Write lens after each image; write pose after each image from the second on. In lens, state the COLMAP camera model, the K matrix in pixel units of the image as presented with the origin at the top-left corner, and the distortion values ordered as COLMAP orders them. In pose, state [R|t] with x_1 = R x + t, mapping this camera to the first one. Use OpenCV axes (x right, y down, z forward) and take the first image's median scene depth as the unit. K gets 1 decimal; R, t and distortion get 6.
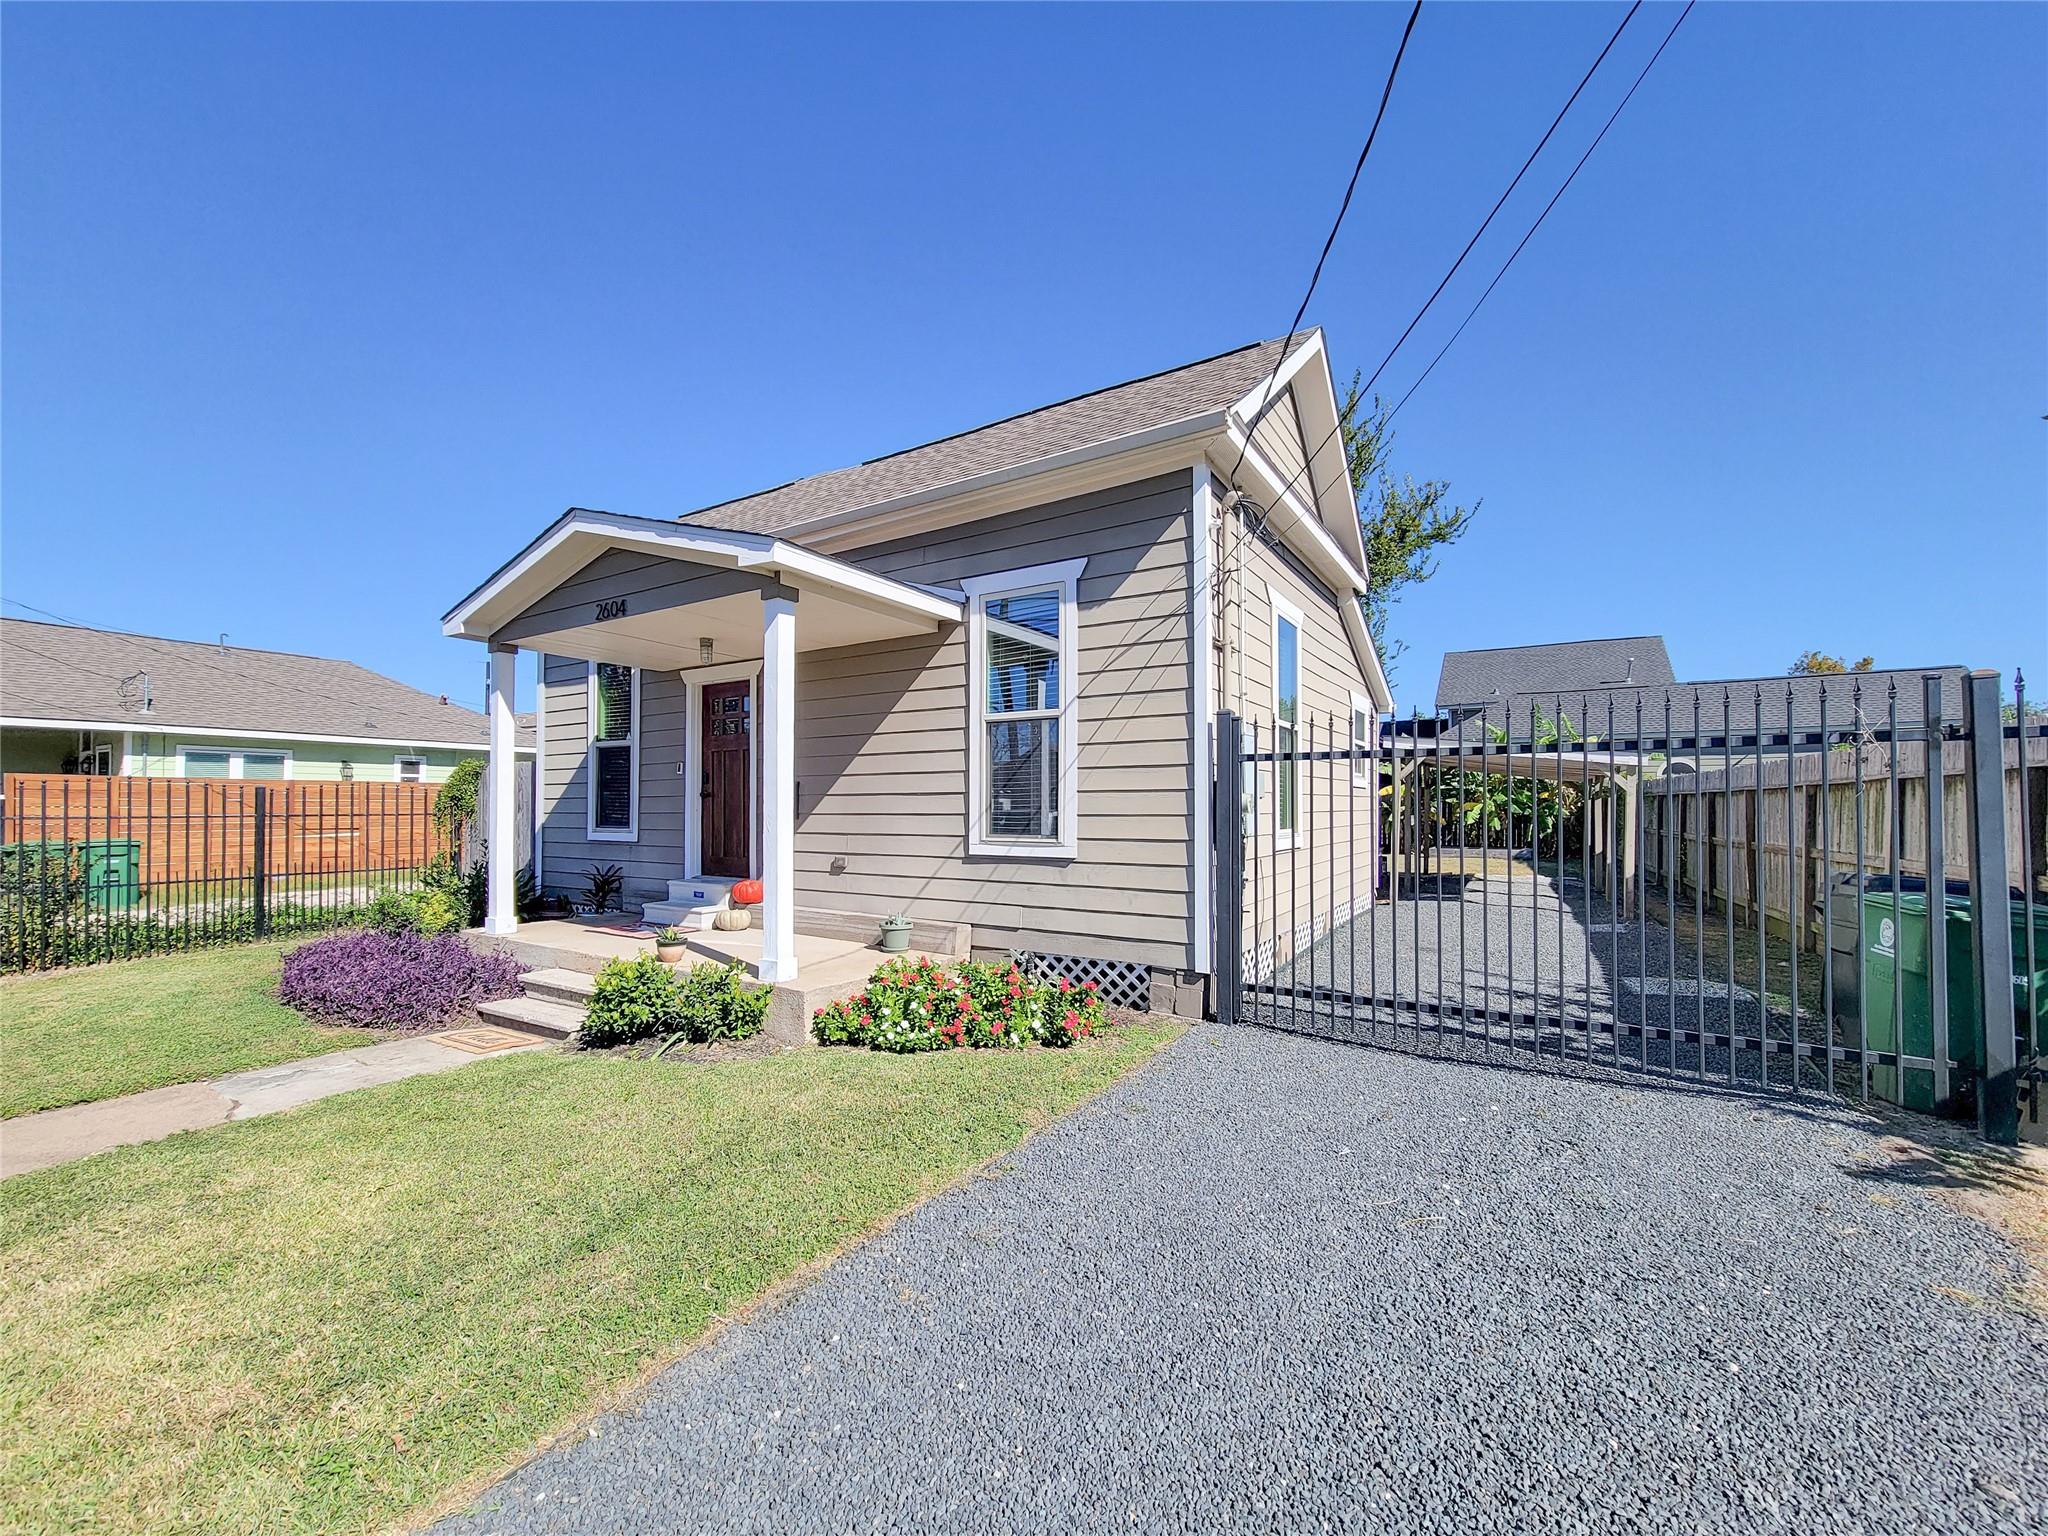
lens RADIAL K [[841.2, 0, 1028.3], [0, 841.2, 790.5], [0, 0, 1]] dist [0.001269, -0.000538]
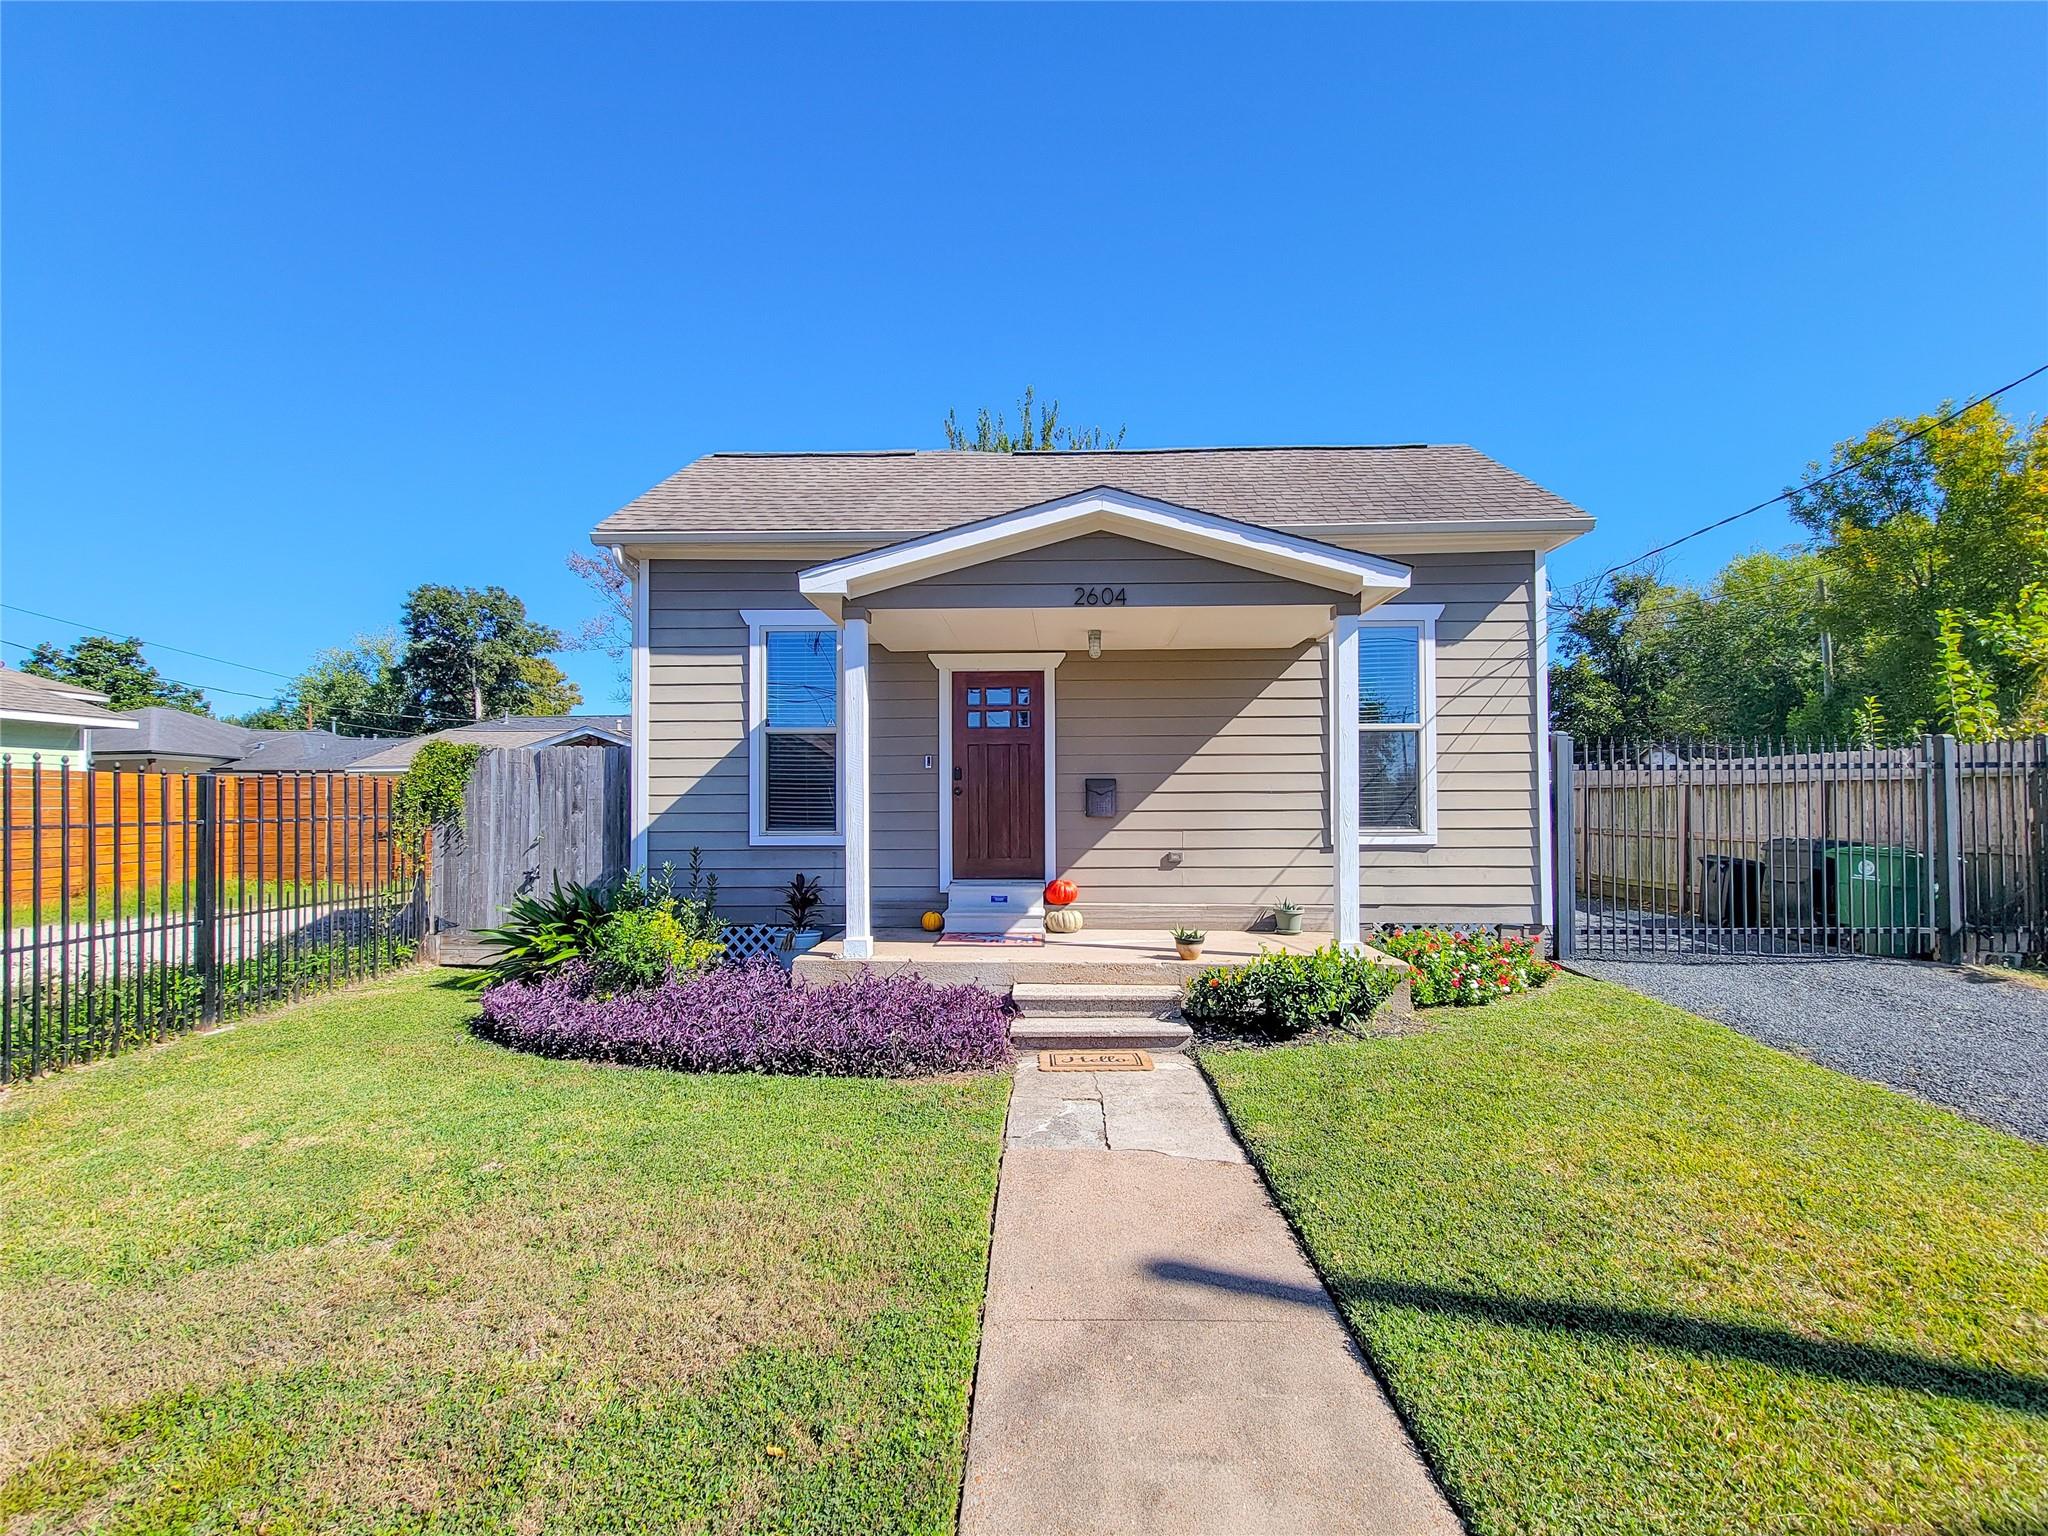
lens RADIAL K [[841.2, 0, 1022.2], [0, 841.2, 787.7], [0, 0, 1]] dist [0.001269, -0.000538]
pose [[0.858080, 0.007397, 0.513462, -0.867090], [-0.007214, 0.999971, -0.002348, 0.002762], [-0.513465, -0.001689, 0.858109, 0.191376]]
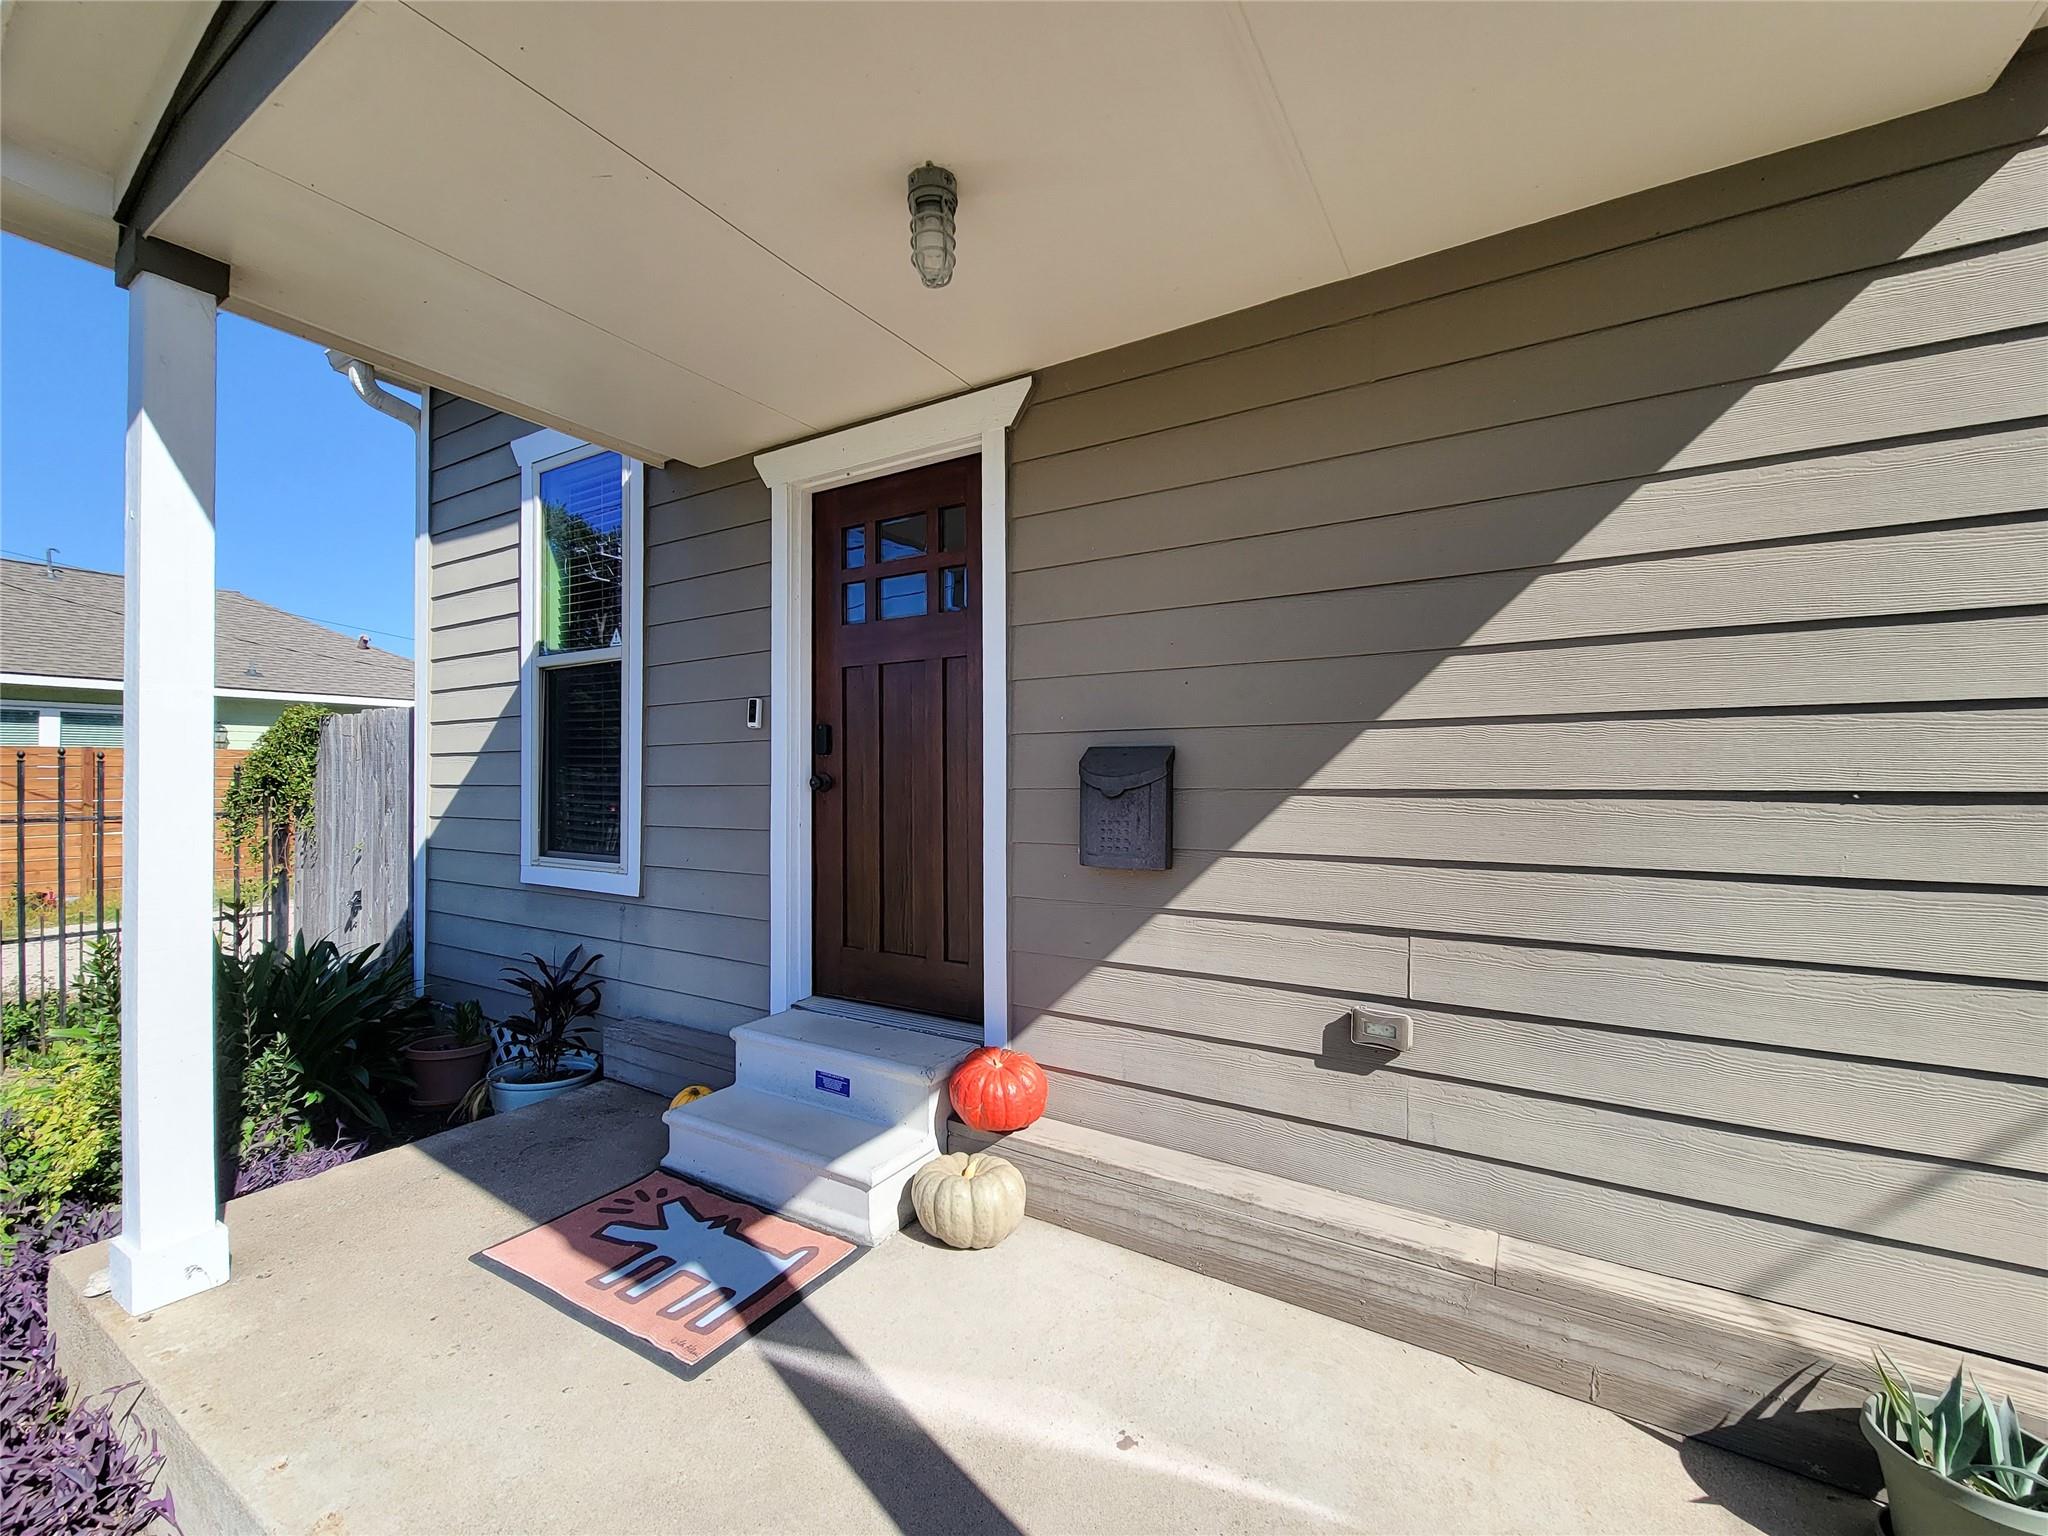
lens RADIAL K [[841.2, 0, 1030.4], [0, 841.2, 768.7], [0, 0, 1]] dist [0.001269, -0.000538]
pose [[0.999792, -0.000877, 0.020369, -0.325669], [0.000652, 0.999939, 0.011044, -0.005962], [-0.020377, -0.011029, 0.999732, 0.677305]]
